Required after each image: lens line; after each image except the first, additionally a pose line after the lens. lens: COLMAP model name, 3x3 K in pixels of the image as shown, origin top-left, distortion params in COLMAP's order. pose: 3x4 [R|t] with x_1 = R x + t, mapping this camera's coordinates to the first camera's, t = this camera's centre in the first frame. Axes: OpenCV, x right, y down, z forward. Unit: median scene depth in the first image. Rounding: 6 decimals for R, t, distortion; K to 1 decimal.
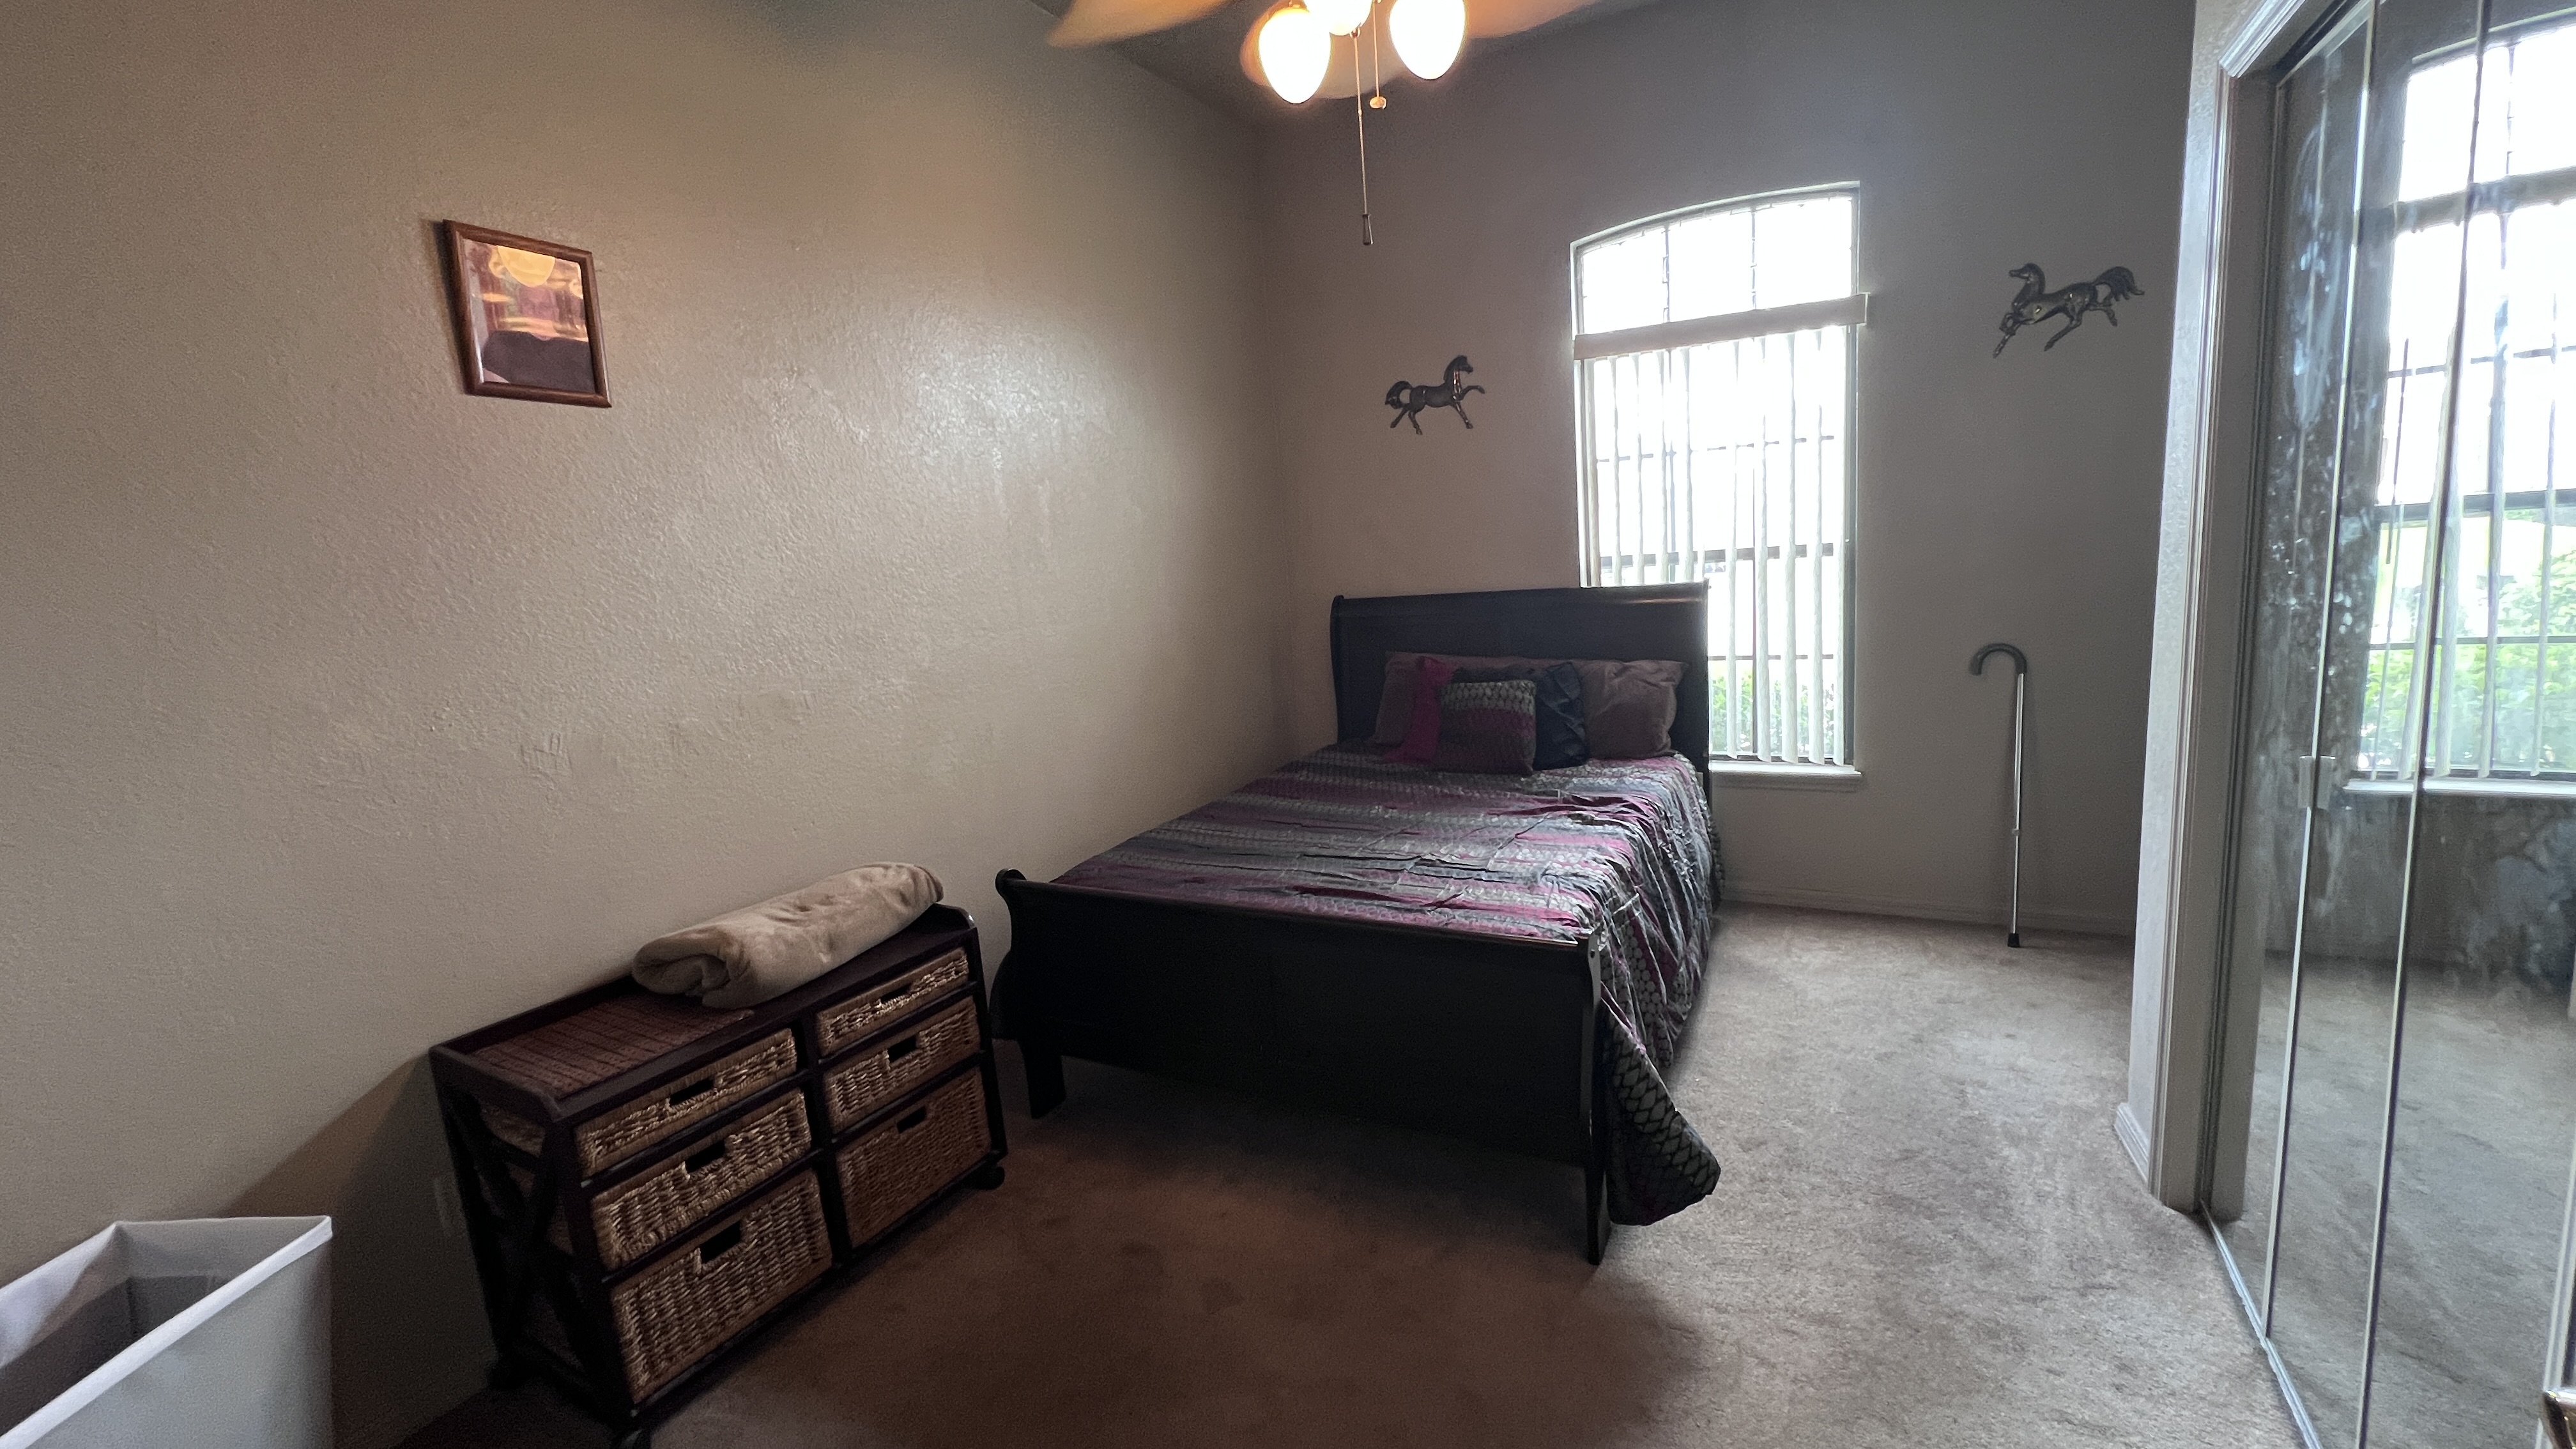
lens RADIAL K [[1036.2, 0, 1281.0], [0, 1036.2, 714.5], [0, 0, 1]] dist [-0.002352, 0.000780]
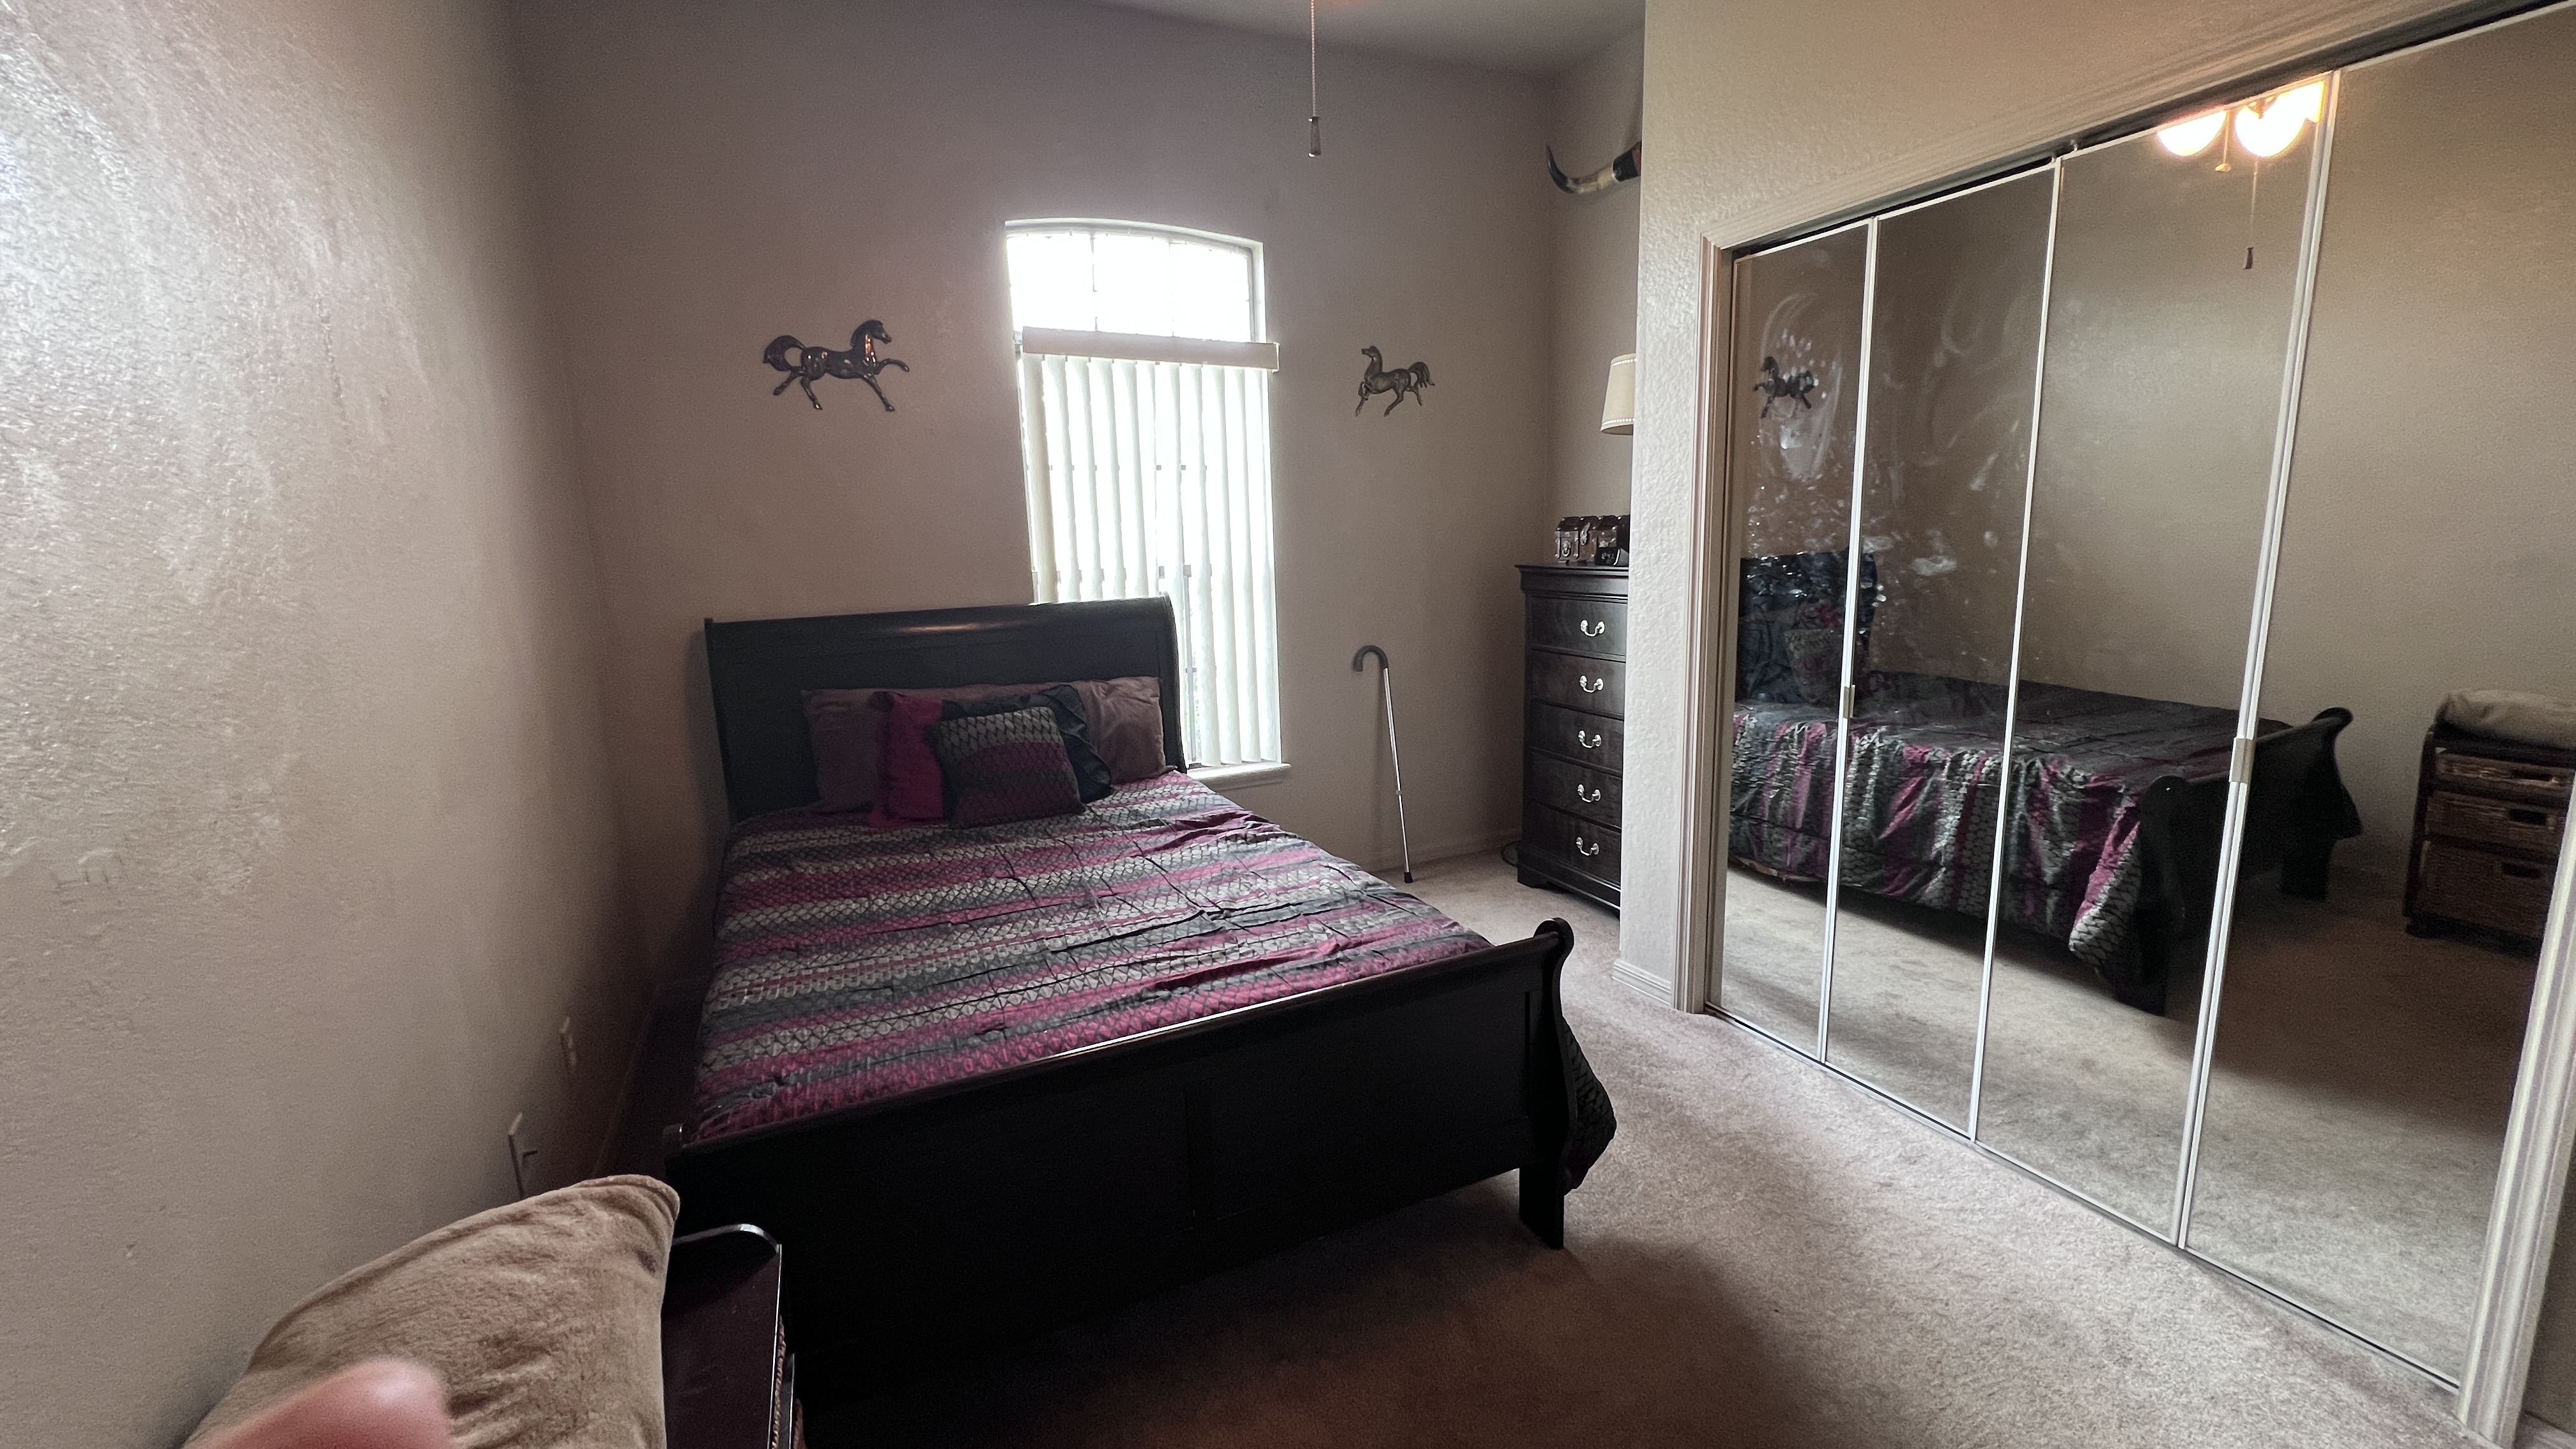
lens RADIAL K [[1036.2, 0, 1281.0], [0, 1036.2, 714.5], [0, 0, 1]] dist [-0.002352, 0.000780]
pose [[0.588962, -0.084341, 0.803747, -0.354392], [0.116423, 0.993020, 0.018891, -0.020525], [-0.799731, 0.082448, 0.594671, 0.325167]]
